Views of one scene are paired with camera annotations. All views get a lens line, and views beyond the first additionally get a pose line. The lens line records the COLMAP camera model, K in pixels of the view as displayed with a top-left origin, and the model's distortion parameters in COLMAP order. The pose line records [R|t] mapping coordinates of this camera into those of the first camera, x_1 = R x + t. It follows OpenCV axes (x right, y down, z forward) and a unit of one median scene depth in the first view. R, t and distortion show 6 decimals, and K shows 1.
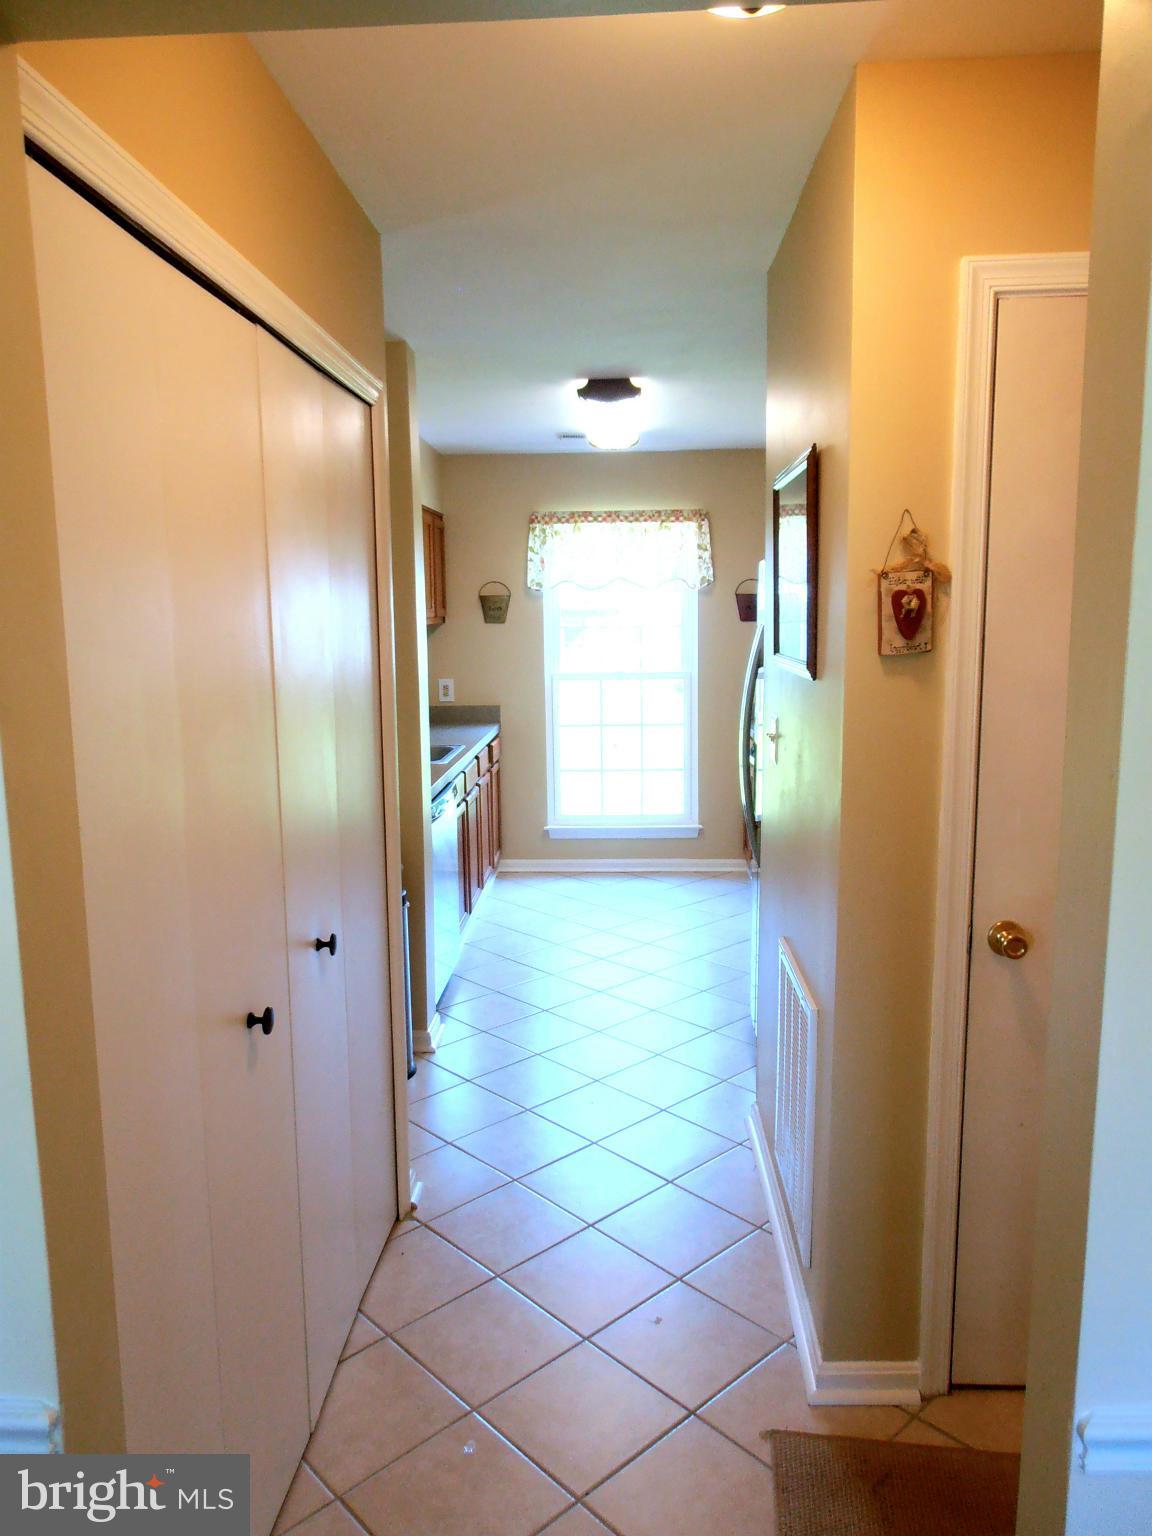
lens RADIAL K [[1099.4, 0, 580.9], [0, 1099.4, 778.1], [0, 0, 1]] dist [-0.031735, 0.067561]
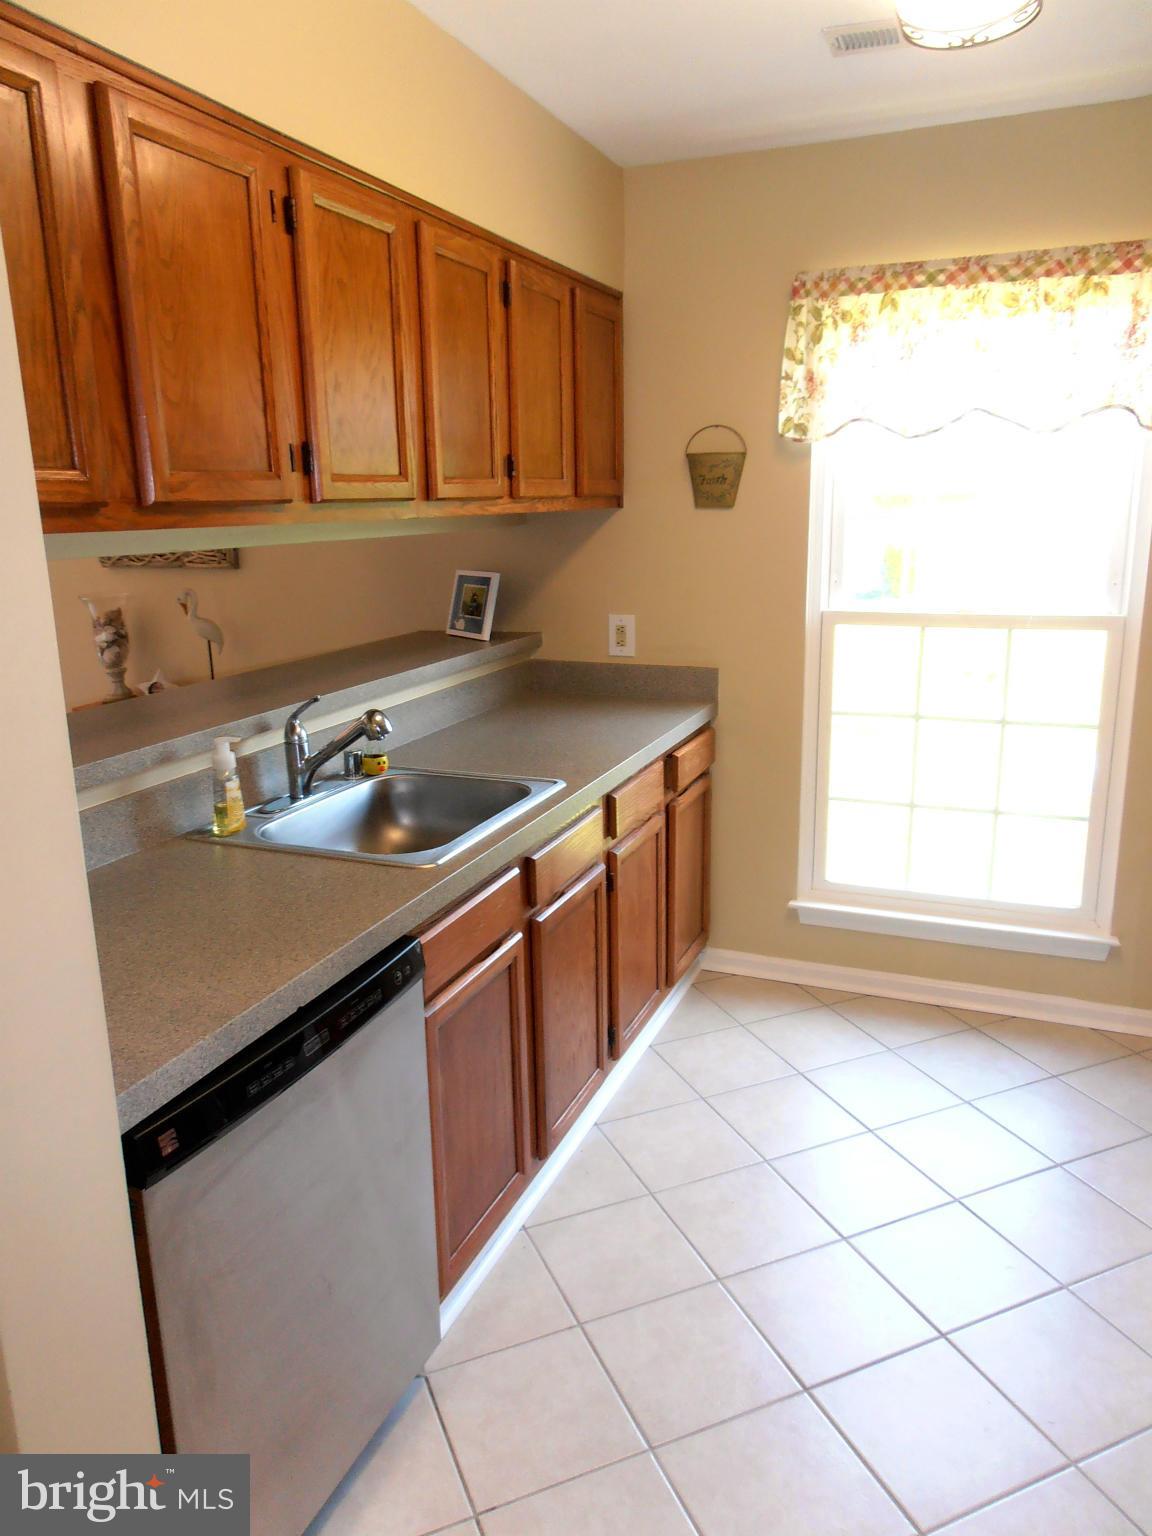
lens RADIAL K [[1099.4, 0, 580.9], [0, 1099.4, 778.1], [0, 0, 1]] dist [-0.031735, 0.067561]
pose [[0.941046, 0.078152, -0.329127, 0.042603], [-0.042736, 0.992617, 0.113510, -0.072648], [0.335568, -0.092752, 0.937439, 0.495503]]
